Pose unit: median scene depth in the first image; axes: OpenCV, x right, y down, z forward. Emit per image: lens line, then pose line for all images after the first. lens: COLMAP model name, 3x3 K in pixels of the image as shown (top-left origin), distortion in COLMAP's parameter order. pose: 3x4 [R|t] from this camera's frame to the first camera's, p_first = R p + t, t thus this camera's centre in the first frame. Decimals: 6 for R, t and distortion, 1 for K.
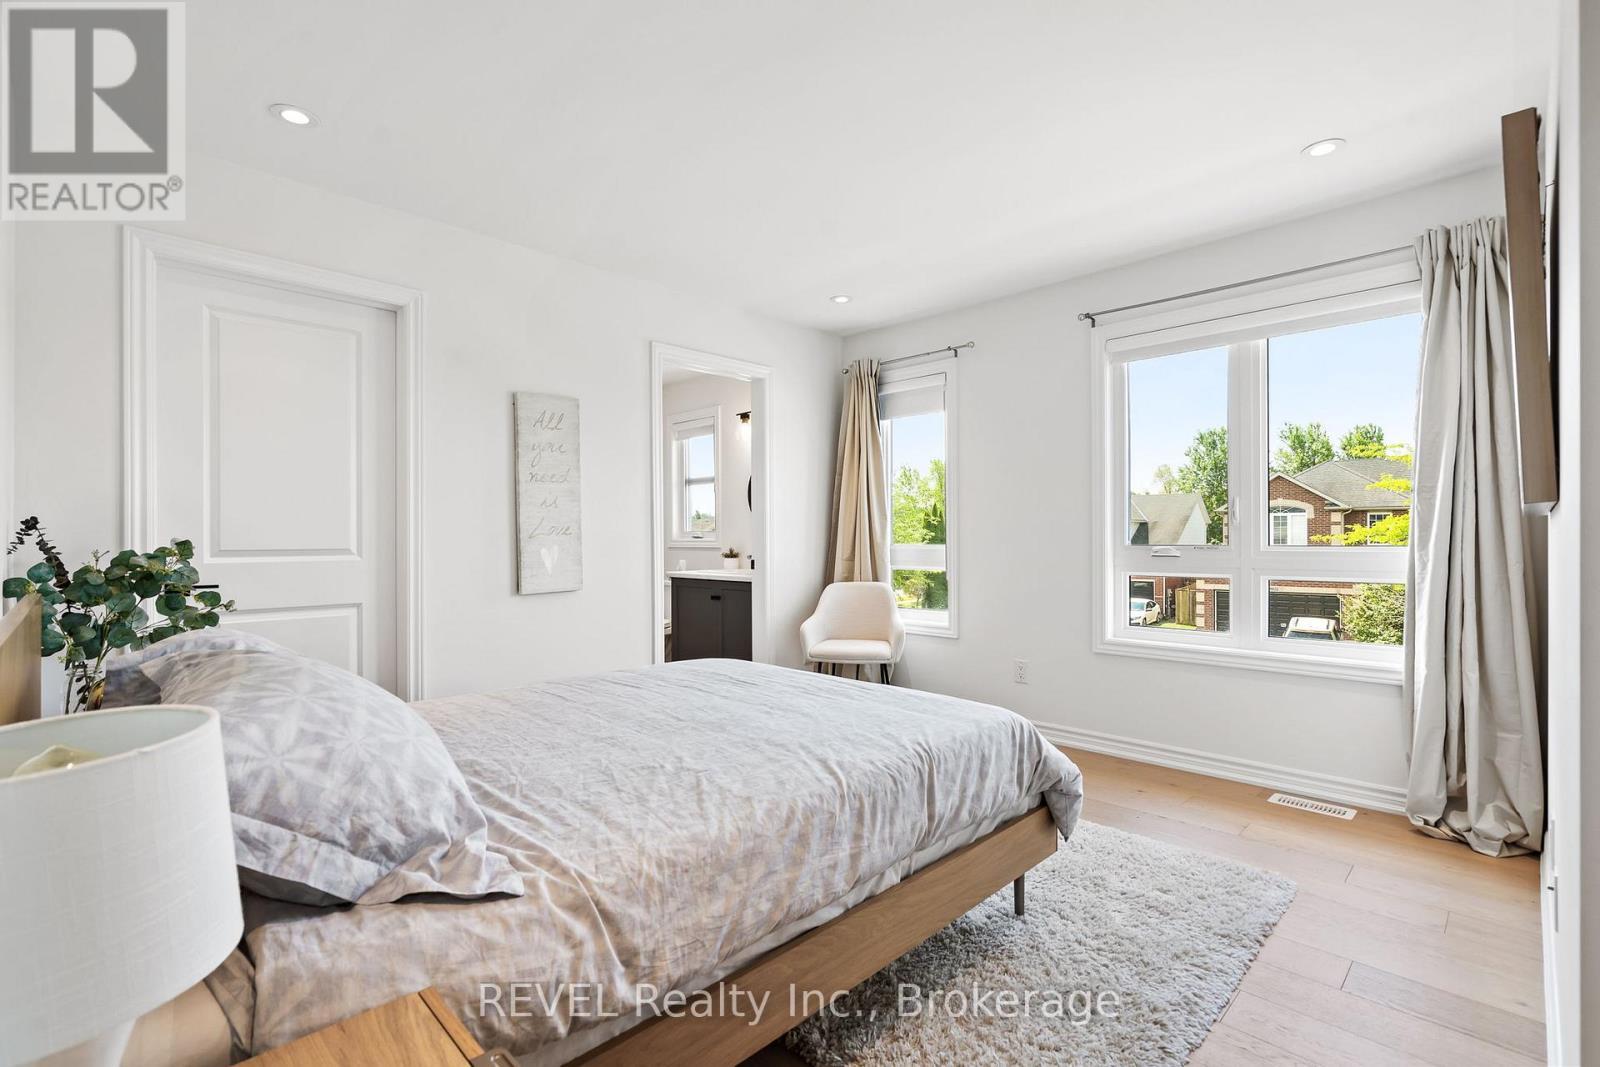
lens RADIAL K [[735.8, 0, 801.0], [0, 735.8, 533.9], [0, 0, 1]] dist [0.002824, 0.000044]
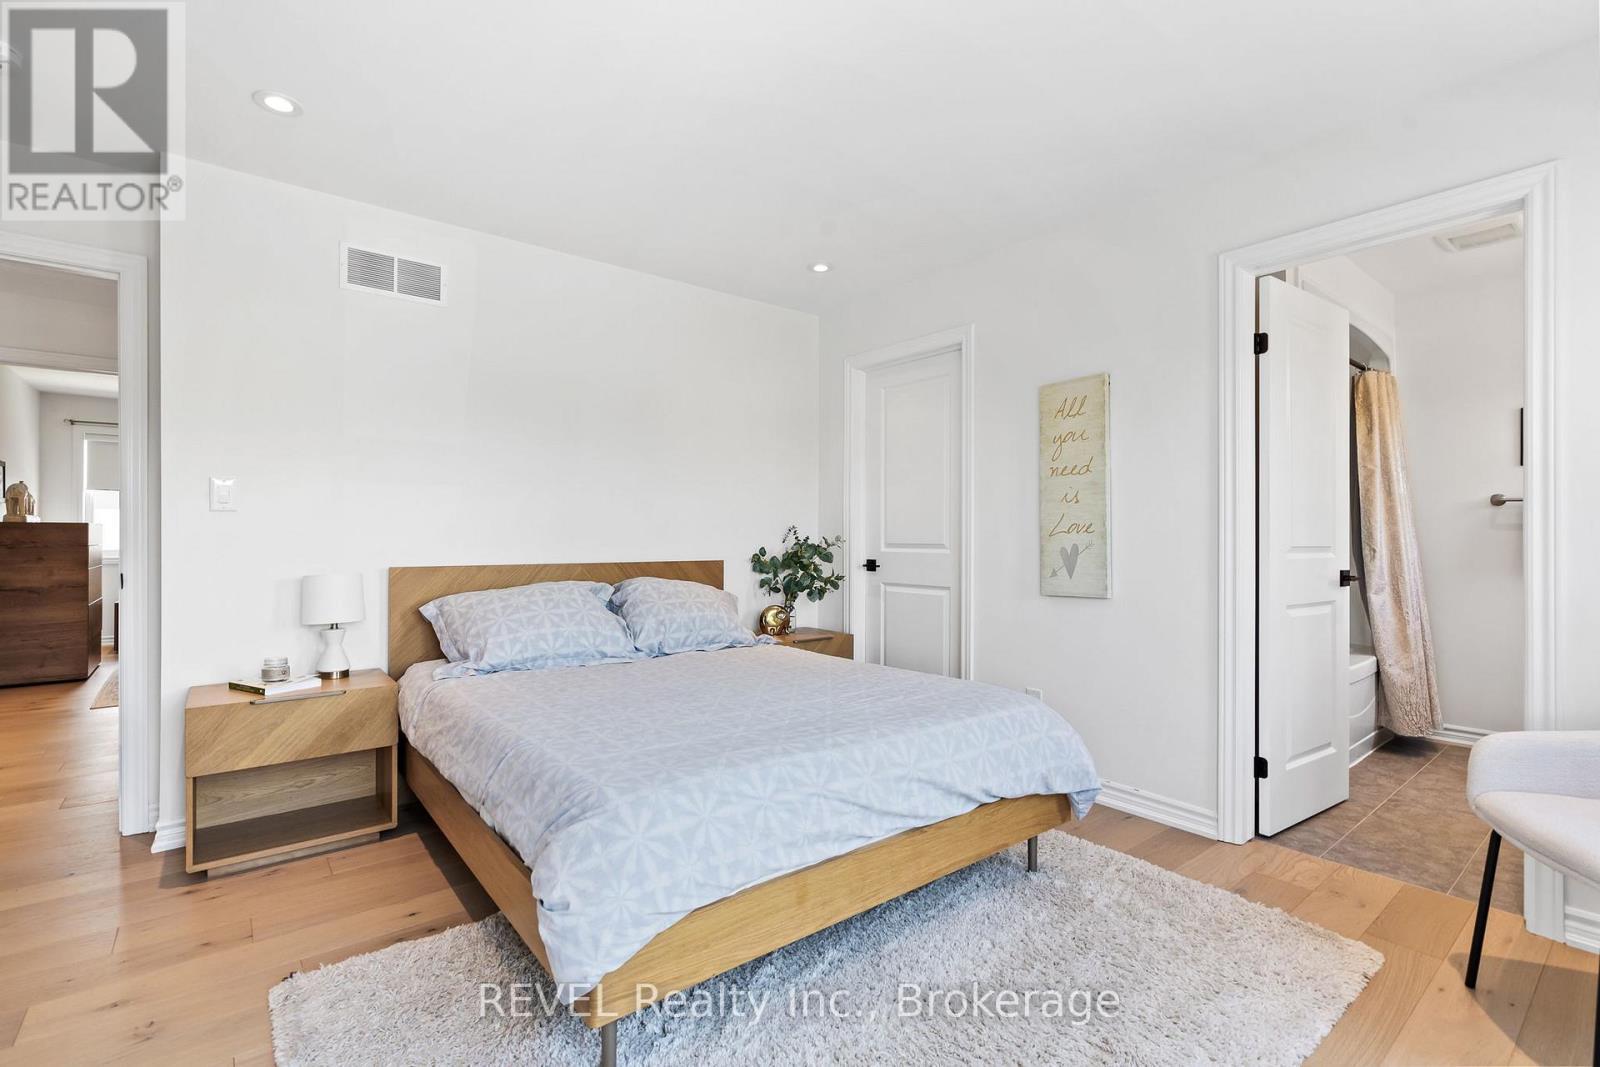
lens RADIAL K [[735.8, 0, 808.7], [0, 735.8, 534.4], [0, 0, 1]] dist [0.002824, 0.000044]
pose [[-0.090073, 0.005552, -0.995920, 0.576000], [0.004070, 0.999978, 0.005206, -0.003441], [0.995927, -0.003585, -0.090094, 0.736863]]
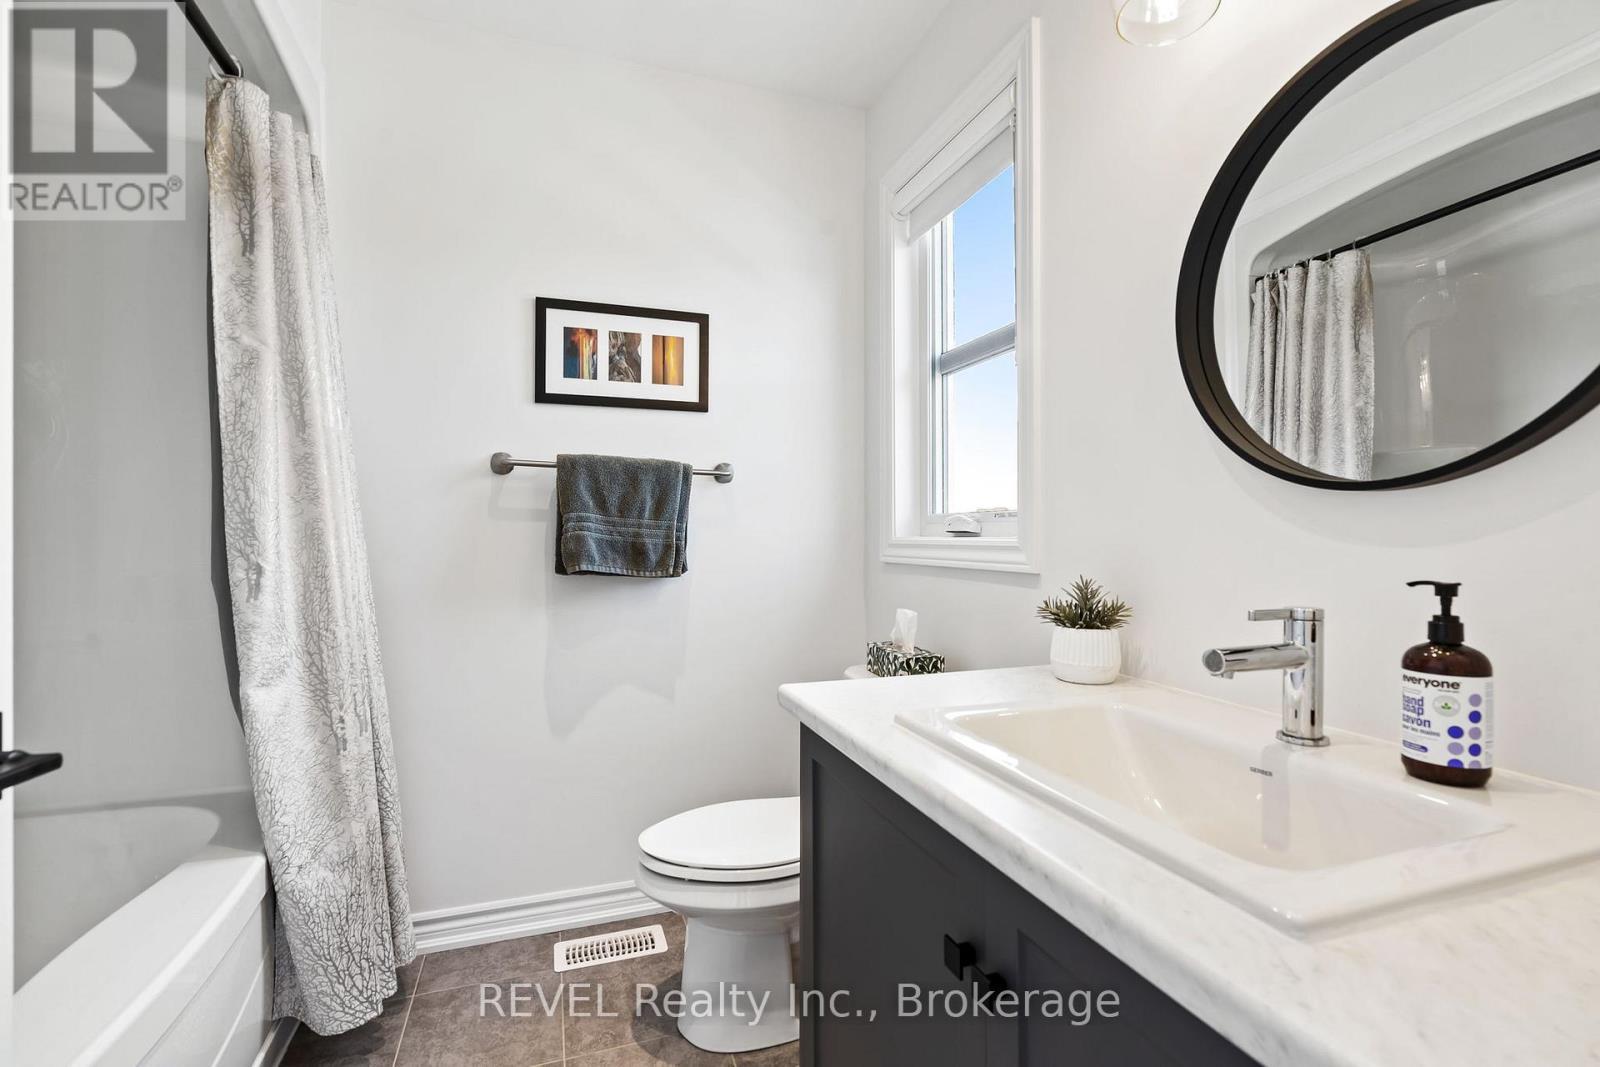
lens RADIAL K [[735.8, 0, 807.2], [0, 735.8, 536.9], [0, 0, 1]] dist [0.002824, 0.000044]
pose [[0.905751, 0.010775, -0.423673, -0.123081], [-0.007058, 0.999922, 0.010343, 0.005231], [0.423752, -0.006378, 0.905756, 1.219871]]
